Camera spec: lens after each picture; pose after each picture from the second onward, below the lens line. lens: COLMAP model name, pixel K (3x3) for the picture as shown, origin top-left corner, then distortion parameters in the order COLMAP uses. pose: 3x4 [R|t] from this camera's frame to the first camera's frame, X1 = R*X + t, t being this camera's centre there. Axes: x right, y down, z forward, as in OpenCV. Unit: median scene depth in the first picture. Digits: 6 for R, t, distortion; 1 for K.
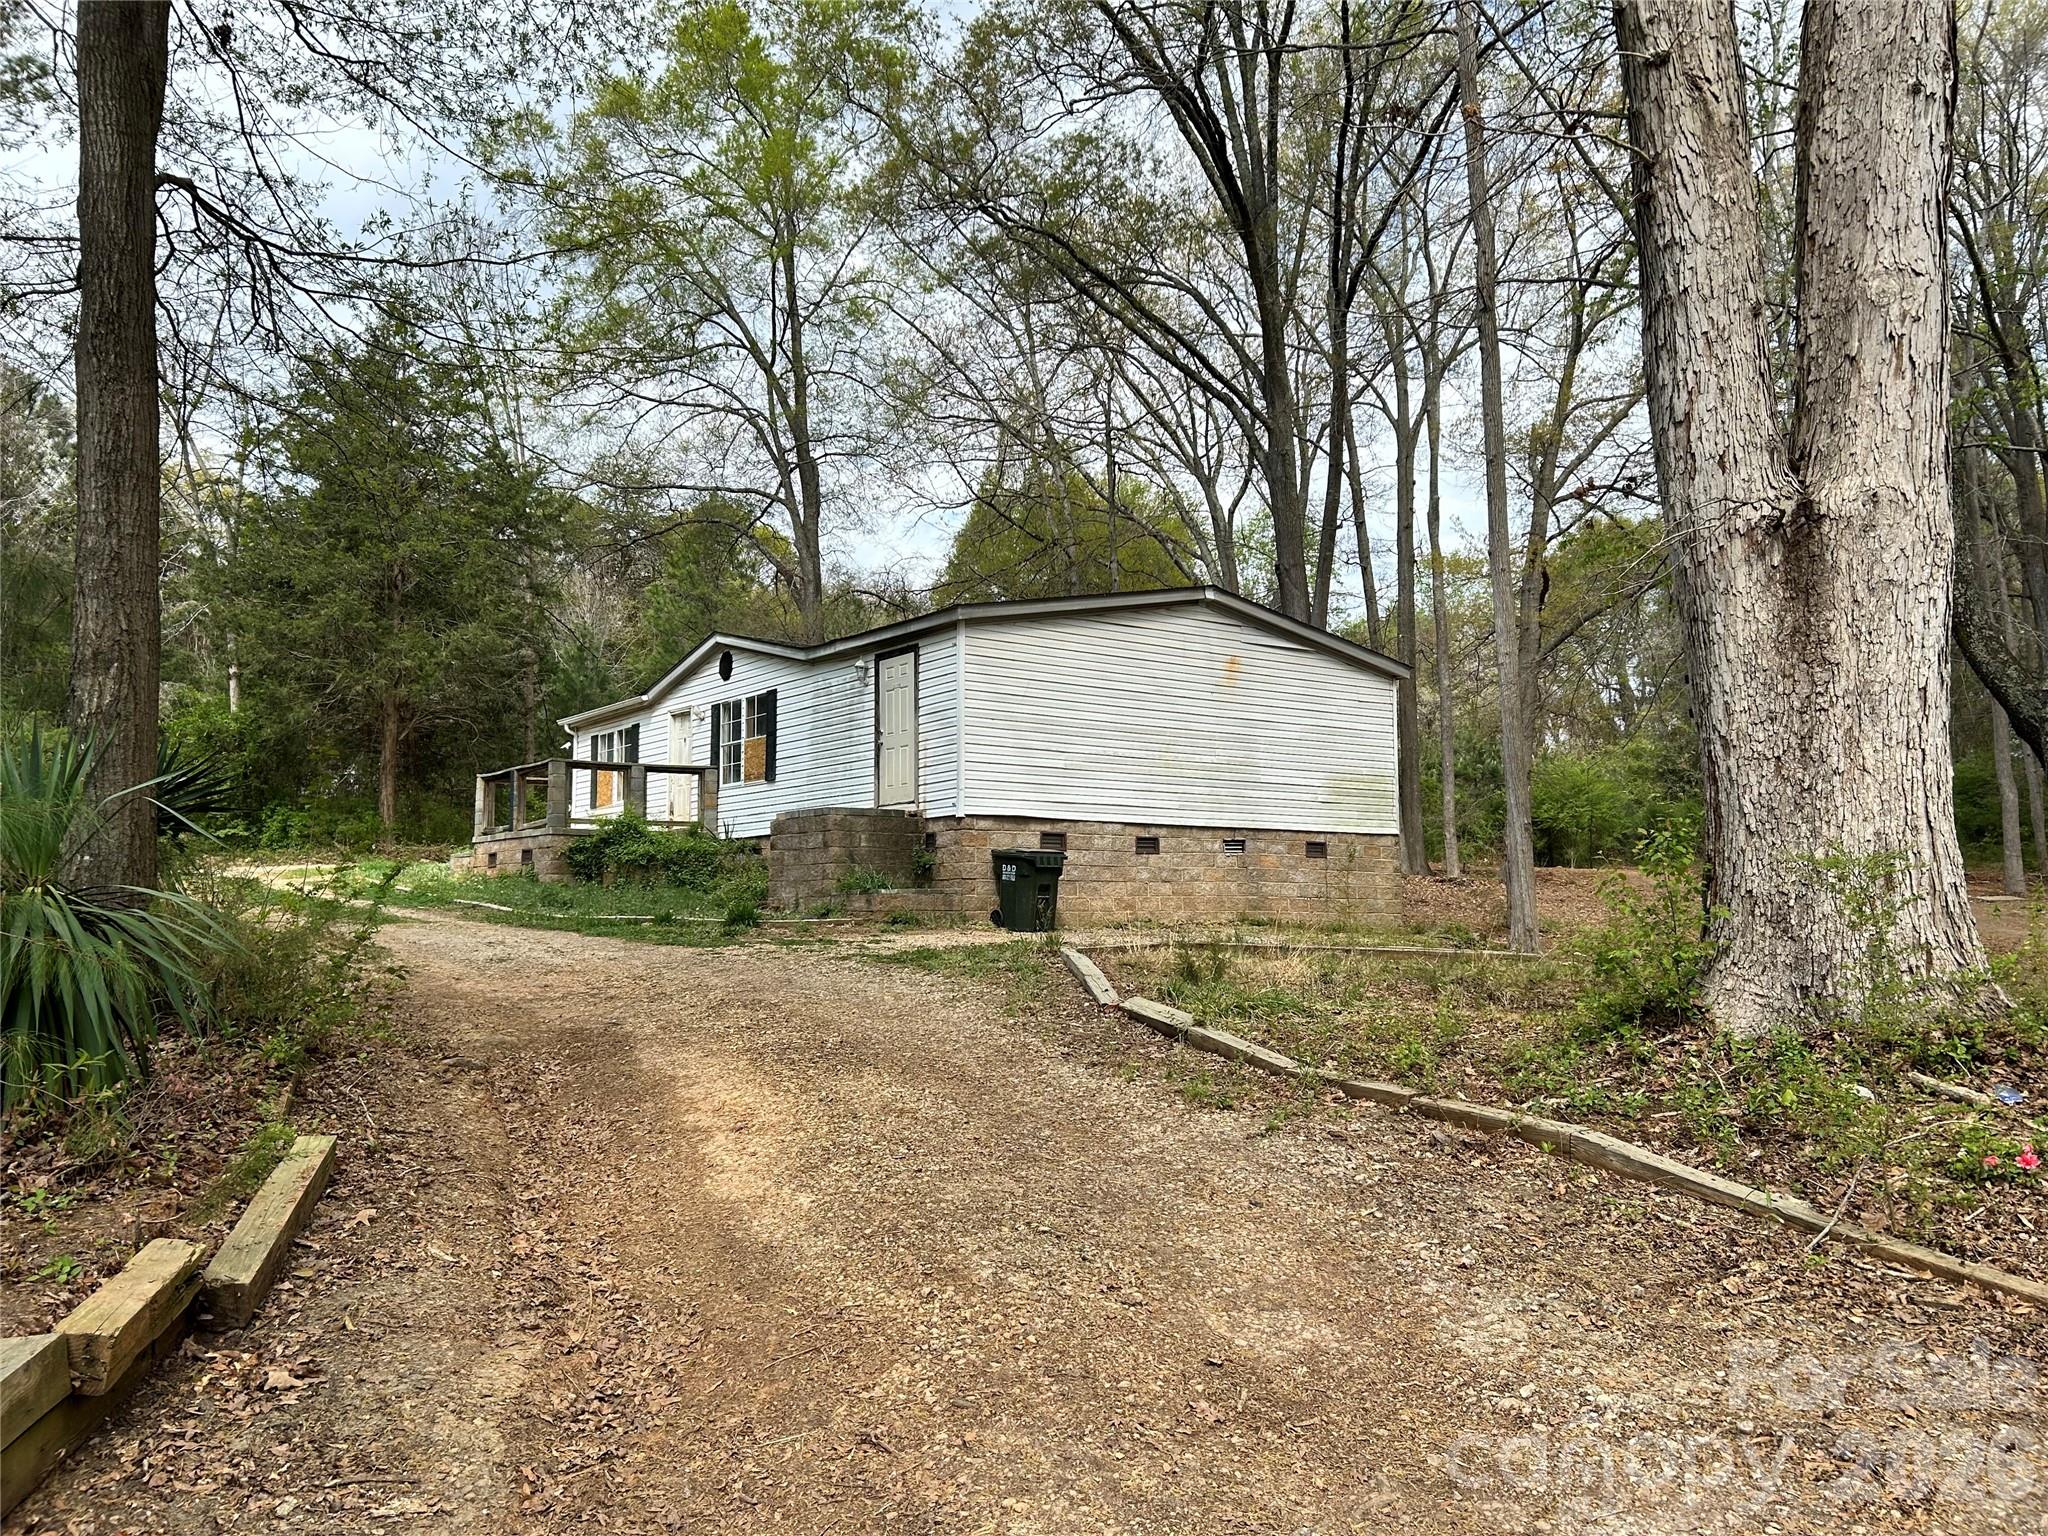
lens RADIAL K [[1567.6, 0, 1023.8], [0, 1567.6, 769.1], [0, 0, 1]] dist [0.063053, -0.000660]
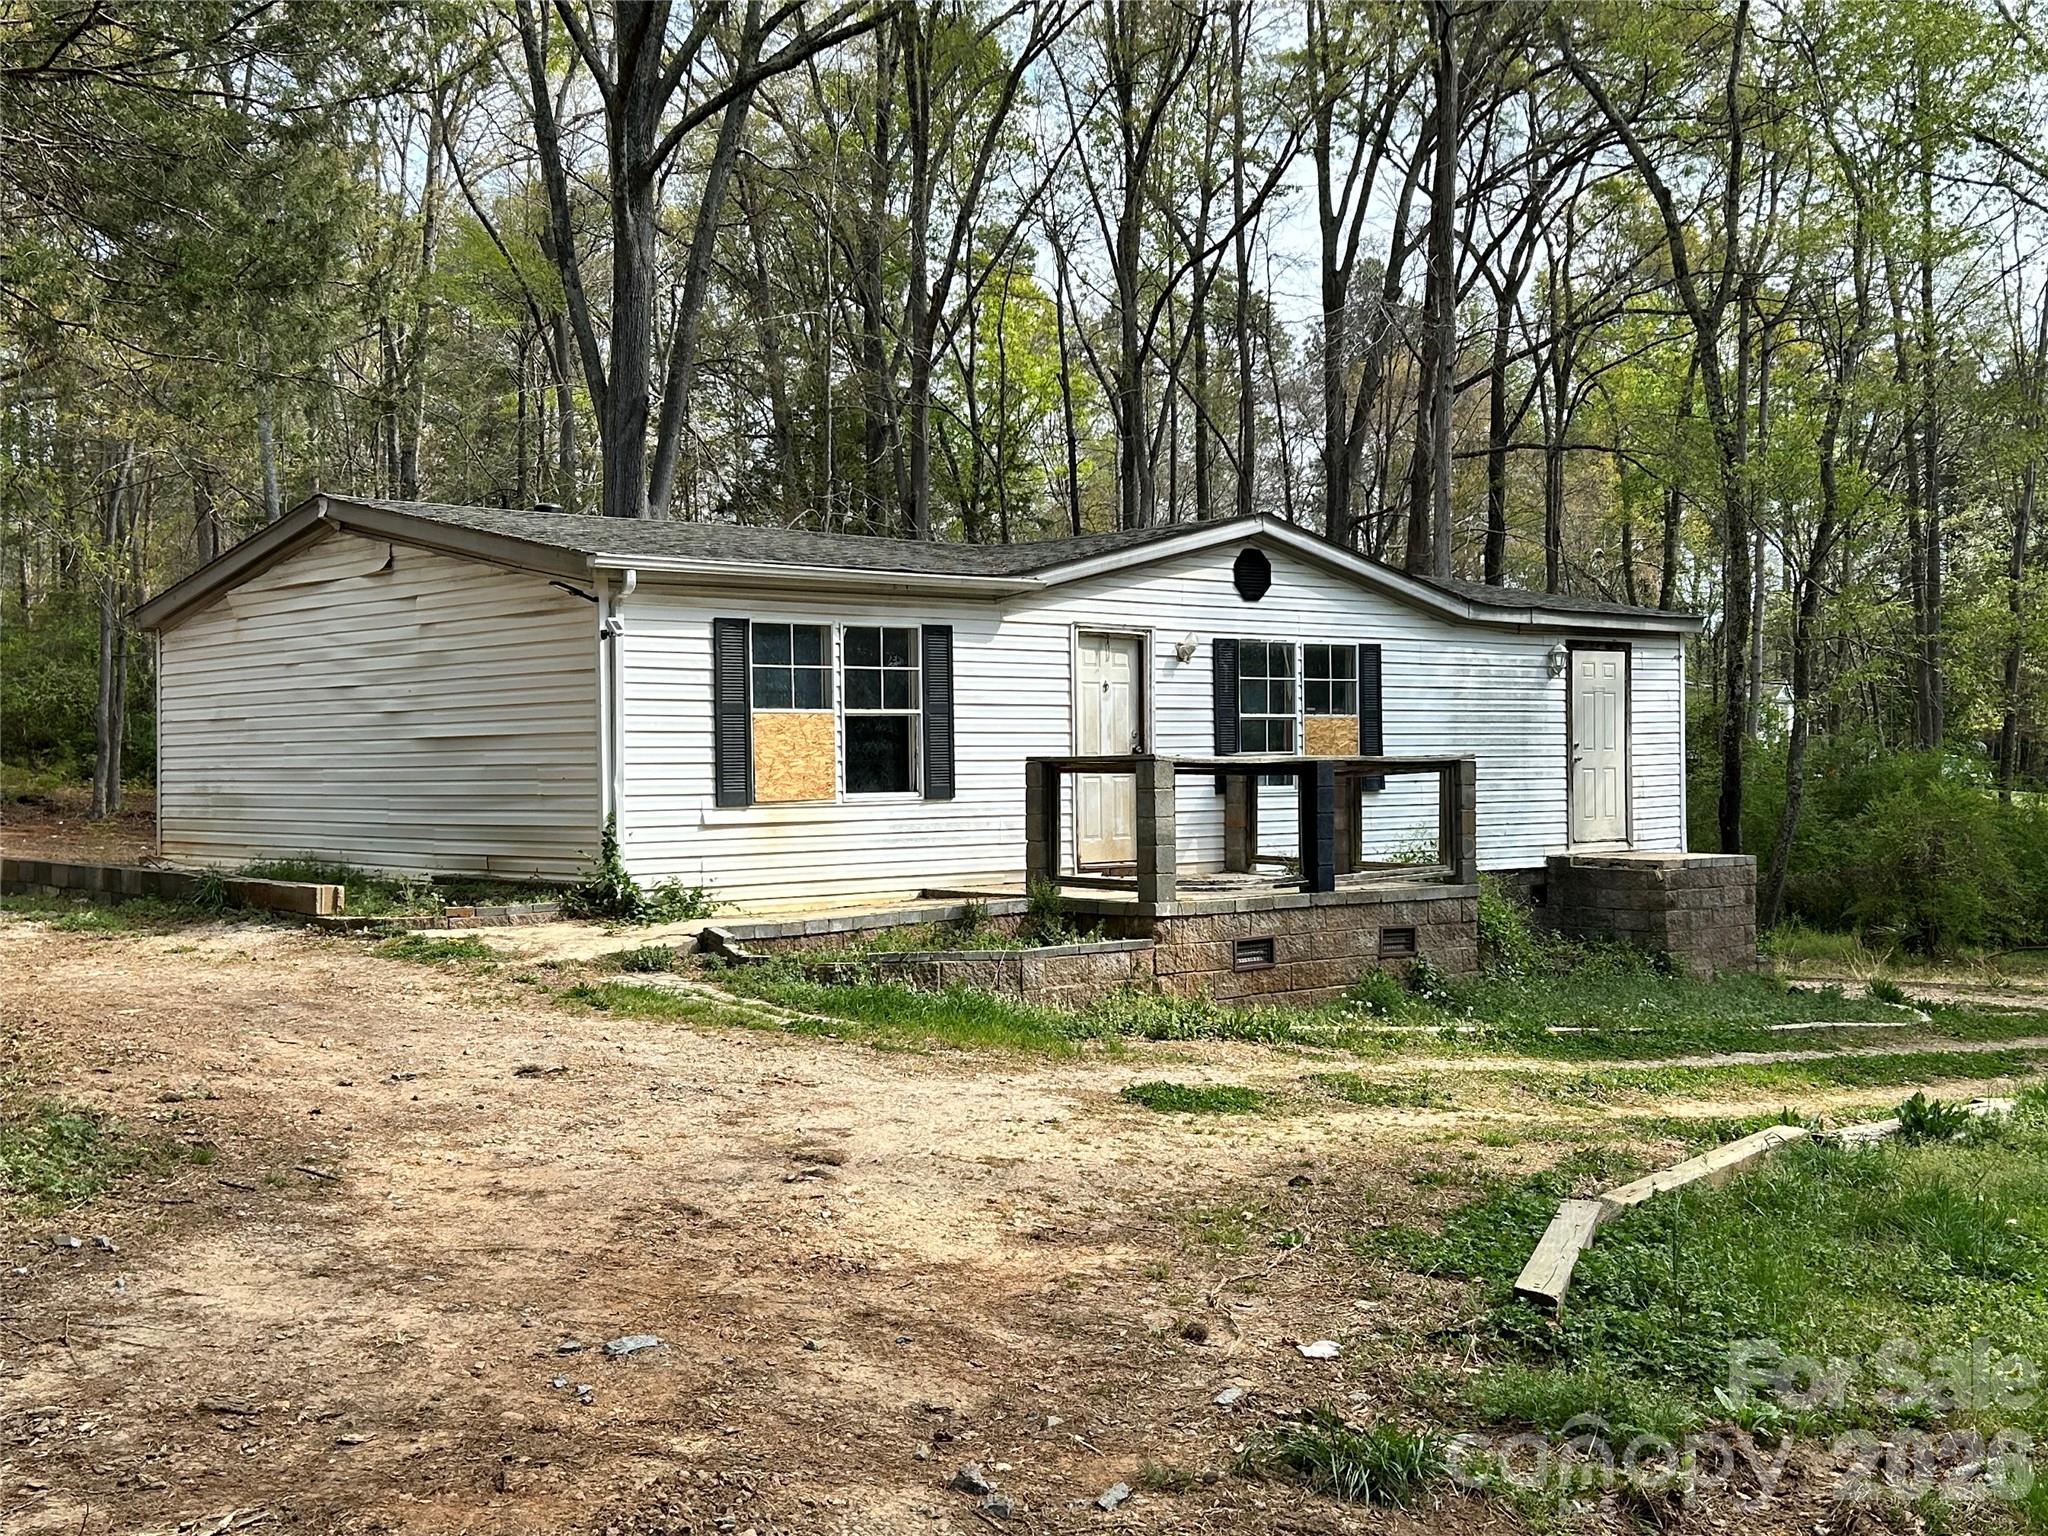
lens RADIAL K [[2330.5, 0, 1022.4], [0, 2330.5, 762.1], [0, 0, 1]] dist [0.028598, 0.000000]
pose [[-0.087853, 0.001368, 0.996132, -1.028018], [-0.083898, 0.996436, -0.008768, 0.014645], [-0.992594, -0.084344, -0.087425, 1.176610]]
